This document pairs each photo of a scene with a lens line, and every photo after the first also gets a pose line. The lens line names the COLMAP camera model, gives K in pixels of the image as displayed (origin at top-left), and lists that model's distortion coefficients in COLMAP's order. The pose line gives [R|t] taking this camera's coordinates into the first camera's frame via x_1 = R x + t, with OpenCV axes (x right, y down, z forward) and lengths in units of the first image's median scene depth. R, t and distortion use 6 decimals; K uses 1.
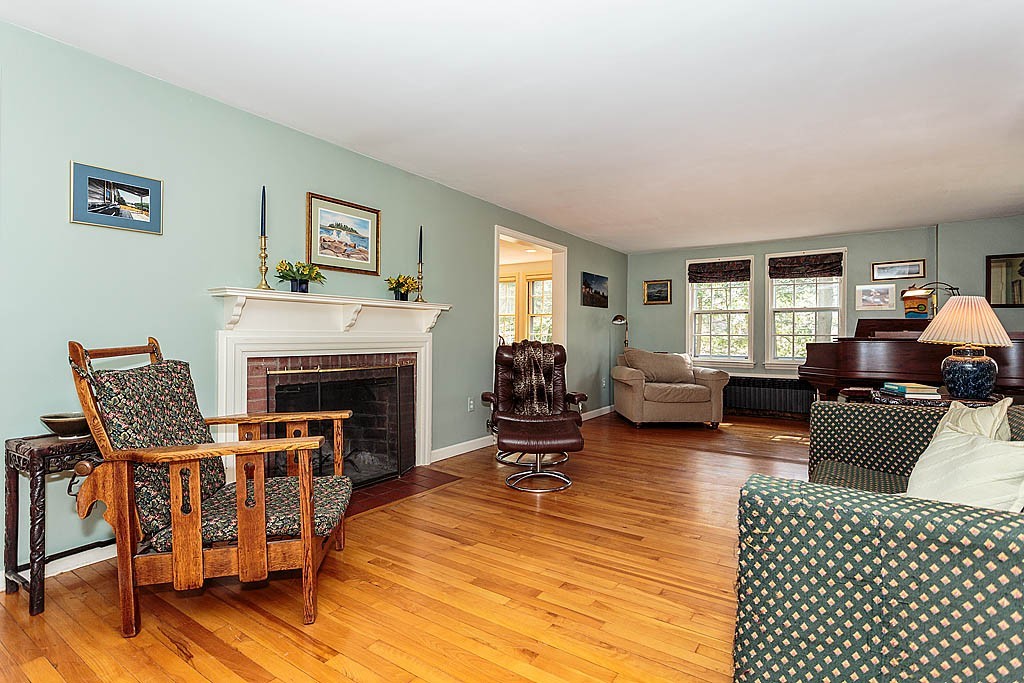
lens RADIAL K [[498.7, 0, 525.3], [0, 498.7, 332.0], [0, 0, 1]] dist [0.004439, 0.000901]
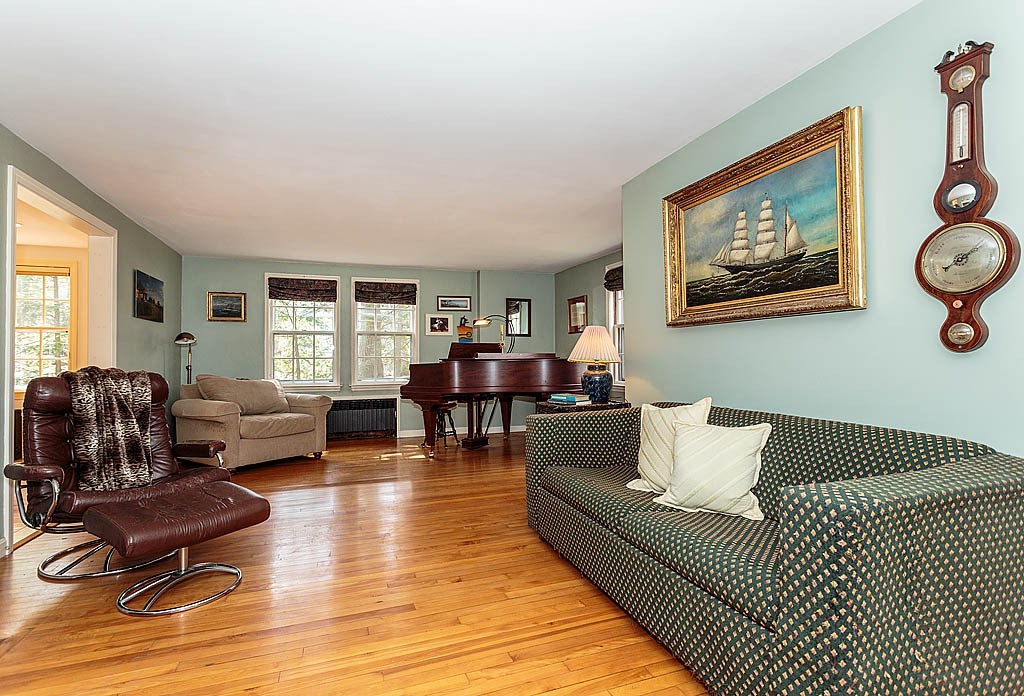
lens RADIAL K [[491.5, 0, 511.2], [0, 491.5, 350.1], [0, 0, 1]] dist [-0.001386, 0.000003]
pose [[0.592756, 0.005032, 0.805366, -0.137704], [0.003939, 0.999950, -0.009148, 0.001924], [-0.805372, 0.008595, 0.592707, 0.171931]]
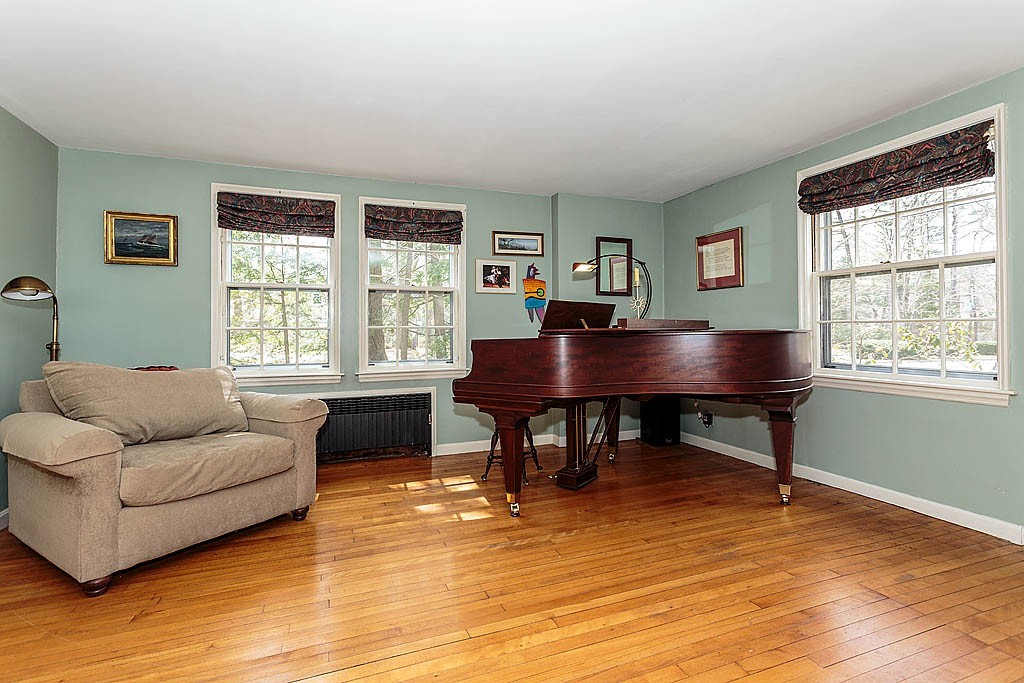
lens RADIAL K [[488.6, 0, 515.2], [0, 488.6, 322.2], [0, 0, 1]] dist [0.001932, 0.000297]
pose [[0.577772, 0.002865, 0.816193, 0.111945], [0.003940, 0.999972, -0.006299, 0.004456], [-0.816189, 0.006855, 0.577744, 0.548667]]
